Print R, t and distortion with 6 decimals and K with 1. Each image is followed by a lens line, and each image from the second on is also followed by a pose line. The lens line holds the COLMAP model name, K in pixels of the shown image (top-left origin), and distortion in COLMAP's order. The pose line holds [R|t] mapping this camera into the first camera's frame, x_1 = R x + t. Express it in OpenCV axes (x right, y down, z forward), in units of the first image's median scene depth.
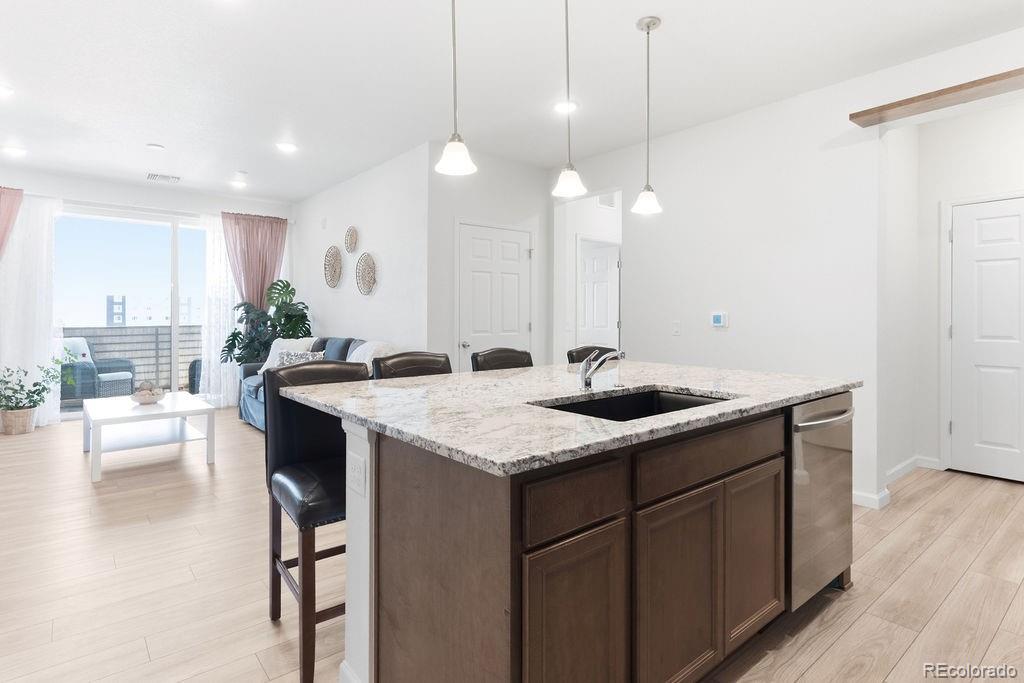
lens RADIAL K [[526.0, 0, 495.3], [0, 526.0, 306.5], [0, 0, 1]] dist [0.005002, 0.001312]
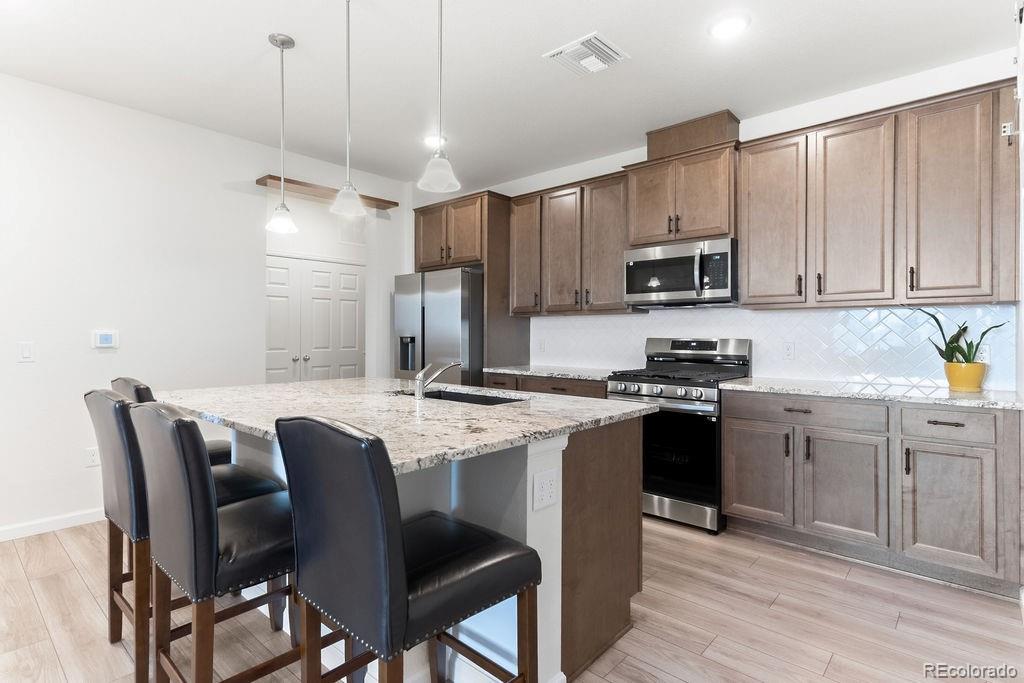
lens RADIAL K [[511.6, 0, 515.7], [0, 511.6, 333.3], [0, 0, 1]] dist [0.006220, 0.000257]
pose [[-0.161493, 0.000531, 0.986874, -0.347142], [-0.019078, 0.999811, -0.003660, 0.004151], [-0.986689, -0.019419, -0.161453, 0.339673]]
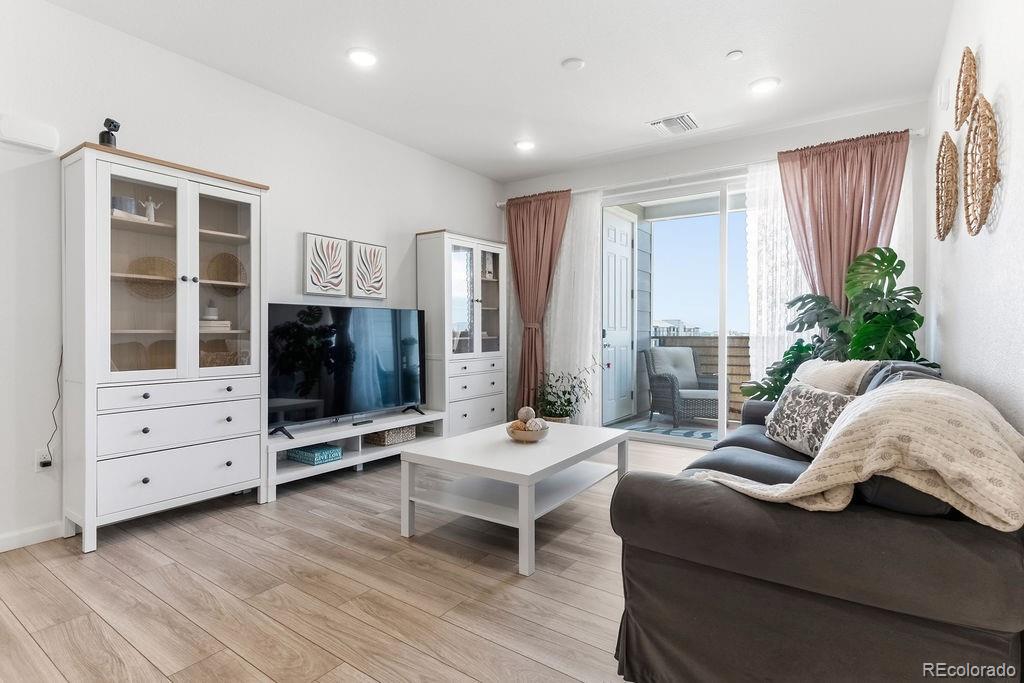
lens RADIAL K [[508.2, 0, 524.6], [0, 508.2, 332.6], [0, 0, 1]] dist [0.003300, 0.000479]
pose [[0.290965, 0.003919, -0.956726, -0.031788], [0.011872, 0.999900, 0.007706, 0.030019], [0.956660, -0.013600, 0.290889, 0.620031]]
